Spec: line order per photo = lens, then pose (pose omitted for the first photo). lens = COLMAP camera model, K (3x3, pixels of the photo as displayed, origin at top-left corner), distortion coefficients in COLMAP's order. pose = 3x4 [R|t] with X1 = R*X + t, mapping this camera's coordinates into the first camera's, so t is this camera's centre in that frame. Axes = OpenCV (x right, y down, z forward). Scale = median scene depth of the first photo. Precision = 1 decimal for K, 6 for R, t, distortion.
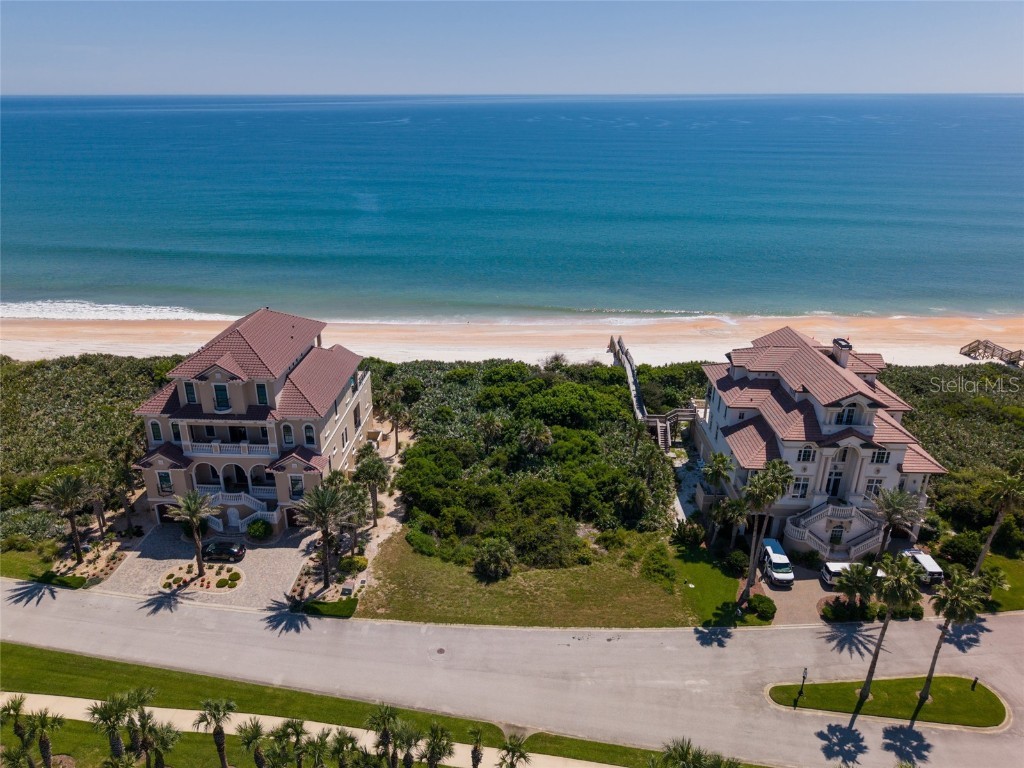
lens RADIAL K [[726.9, 0, 485.7], [0, 726.9, 415.6], [0, 0, 1]] dist [0.047814, -0.072253]
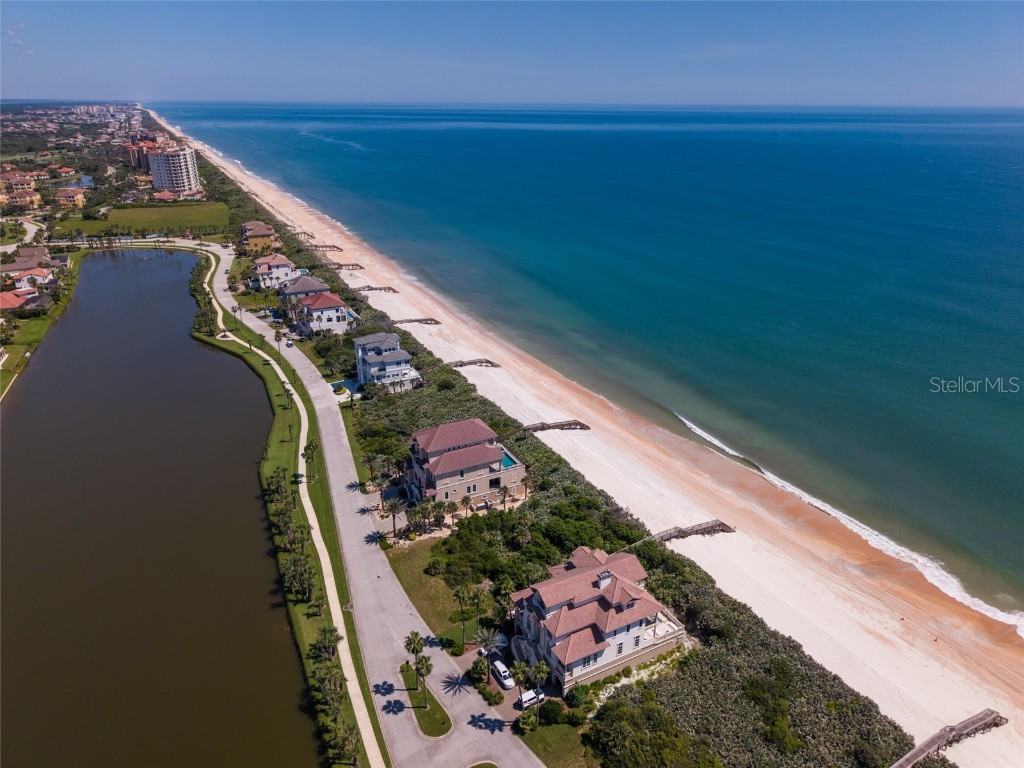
lens RADIAL K [[694.0, 0, 514.1], [0, 694.0, 372.1], [0, 0, 1]] dist [0.076881, -0.132713]
pose [[0.515283, 0.316652, -0.796376, 1.585801], [-0.347780, 0.926547, 0.143385, -0.714675], [0.783284, 0.203080, 0.587559, -0.178228]]
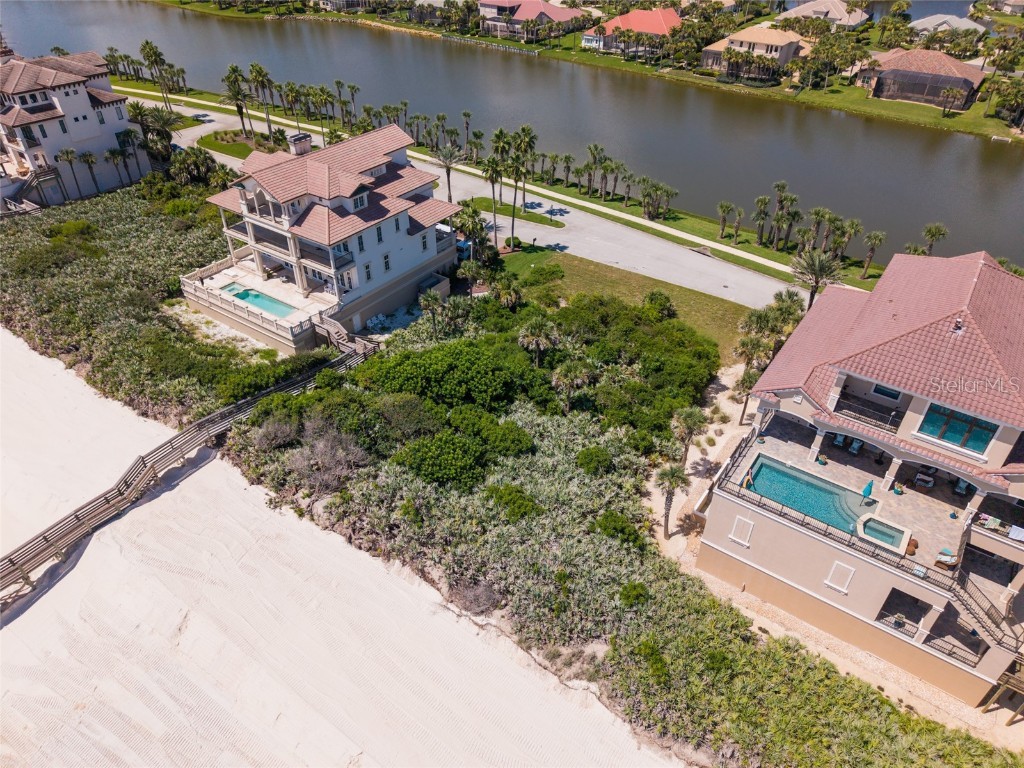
lens RADIAL K [[684.1, 0, 514.7], [0, 684.1, 387.0], [0, 0, 1]] dist [0.039431, -0.039673]
pose [[-0.850138, -0.322229, 0.416453, -0.288867], [0.201512, 0.531593, 0.822680, -0.678580], [-0.486475, 0.783312, -0.386994, 1.592040]]
